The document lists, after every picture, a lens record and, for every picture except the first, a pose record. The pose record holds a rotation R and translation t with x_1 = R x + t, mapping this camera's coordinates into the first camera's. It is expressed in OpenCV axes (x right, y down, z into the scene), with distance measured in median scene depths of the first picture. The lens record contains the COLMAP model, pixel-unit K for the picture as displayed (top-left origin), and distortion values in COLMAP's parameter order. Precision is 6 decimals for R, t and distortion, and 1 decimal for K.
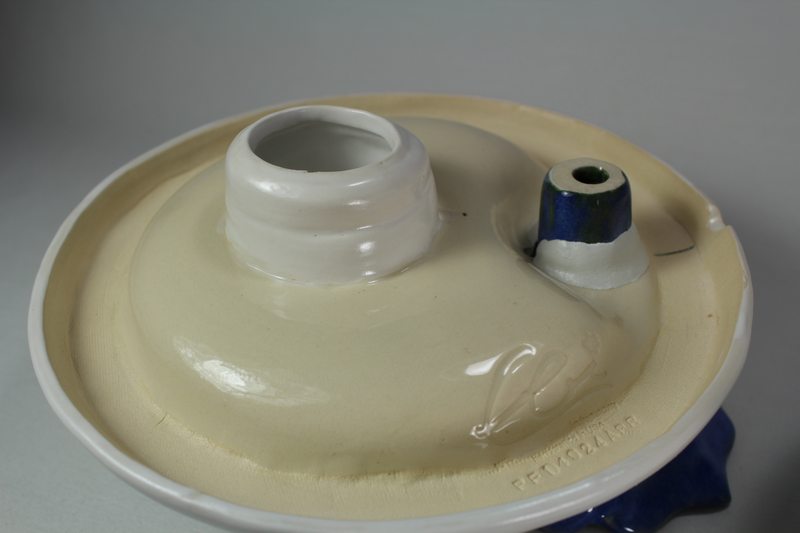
lens RADIAL K [[884.3, 0, 400.0], [0, 884.3, 266.5], [0, 0, 1]] dist [-0.006013, -0.006609]
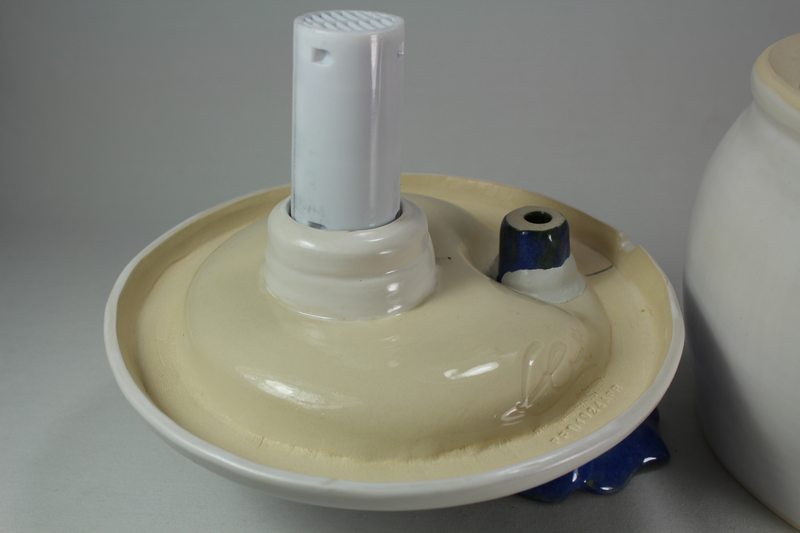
lens RADIAL K [[884.3, 0, 400.0], [0, 884.3, 266.5], [0, 0, 1]] dist [-0.006013, -0.006609]
pose [[0.968986, -0.111338, 0.220613, -0.310858], [0.134631, 0.986477, -0.093480, 0.069685], [-0.207222, 0.120282, 0.970871, -0.241088]]
